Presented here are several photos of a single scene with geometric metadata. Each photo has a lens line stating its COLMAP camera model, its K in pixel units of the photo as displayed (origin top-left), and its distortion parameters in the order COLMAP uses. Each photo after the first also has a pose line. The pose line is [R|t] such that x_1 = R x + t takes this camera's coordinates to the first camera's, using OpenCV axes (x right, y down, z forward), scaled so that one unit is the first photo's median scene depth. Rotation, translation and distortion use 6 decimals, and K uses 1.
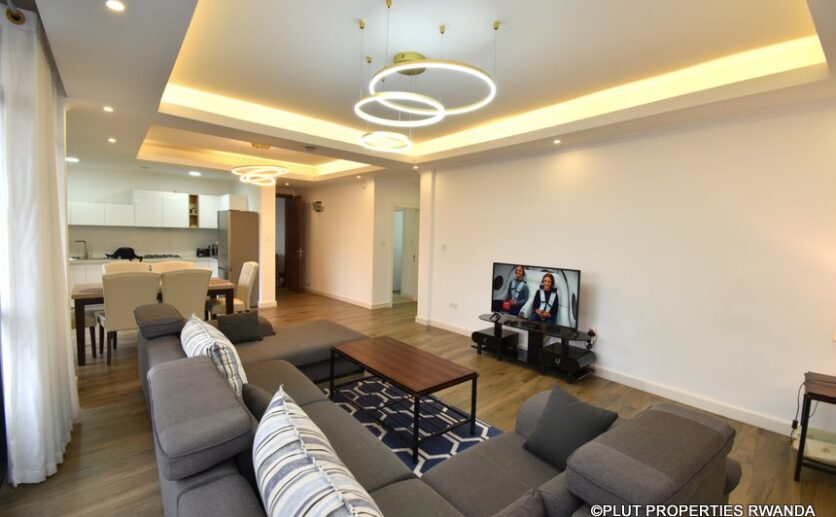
lens RADIAL K [[365.4, 0, 418.0], [0, 365.4, 258.5], [0, 0, 1]] dist [0.018927, -0.024959]
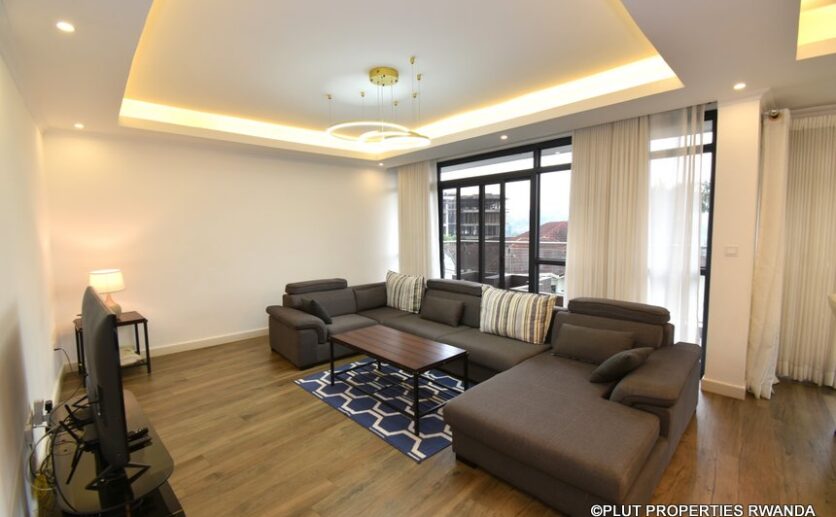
lens RADIAL K [[365.4, 0, 418.0], [0, 365.4, 258.5], [0, 0, 1]] dist [0.018927, -0.024959]
pose [[-0.998091, -0.008685, -0.061144, -0.027278], [-0.017585, 0.989046, 0.146557, -0.060043], [0.059201, 0.147353, -0.987311, 0.892355]]
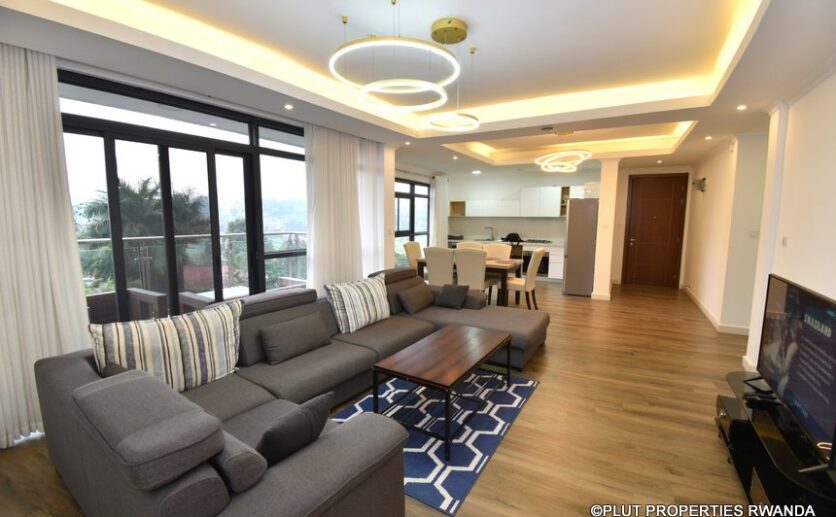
lens RADIAL K [[365.4, 0, 418.0], [0, 365.4, 258.5], [0, 0, 1]] dist [0.018927, -0.024959]
pose [[0.304327, 0.083424, -0.948908, 0.352929], [-0.057575, 0.995947, 0.069094, -0.009929], [0.950826, 0.033606, 0.307897, 0.268590]]
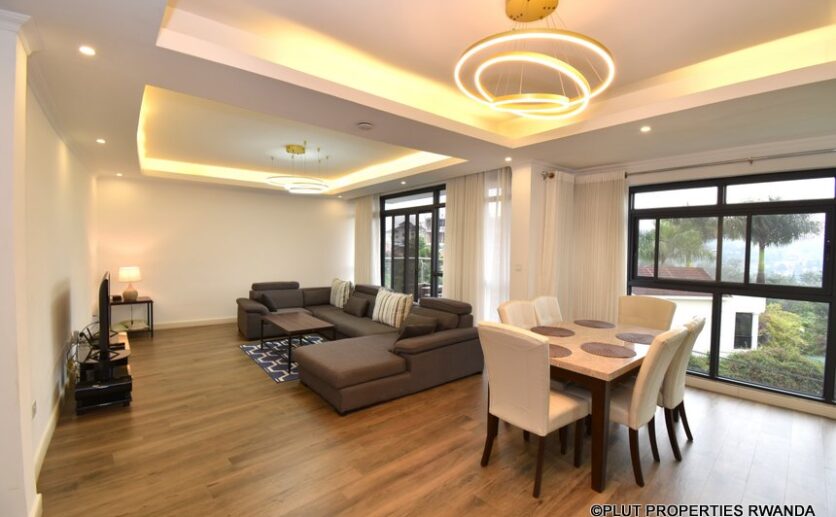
lens RADIAL K [[365.4, 0, 418.0], [0, 365.4, 258.5], [0, 0, 1]] dist [0.018927, -0.024959]
pose [[-0.998295, -0.043534, 0.038884, -0.289430], [-0.039463, 0.994210, 0.099941, -0.085204], [-0.043009, 0.098236, -0.994233, 1.134808]]
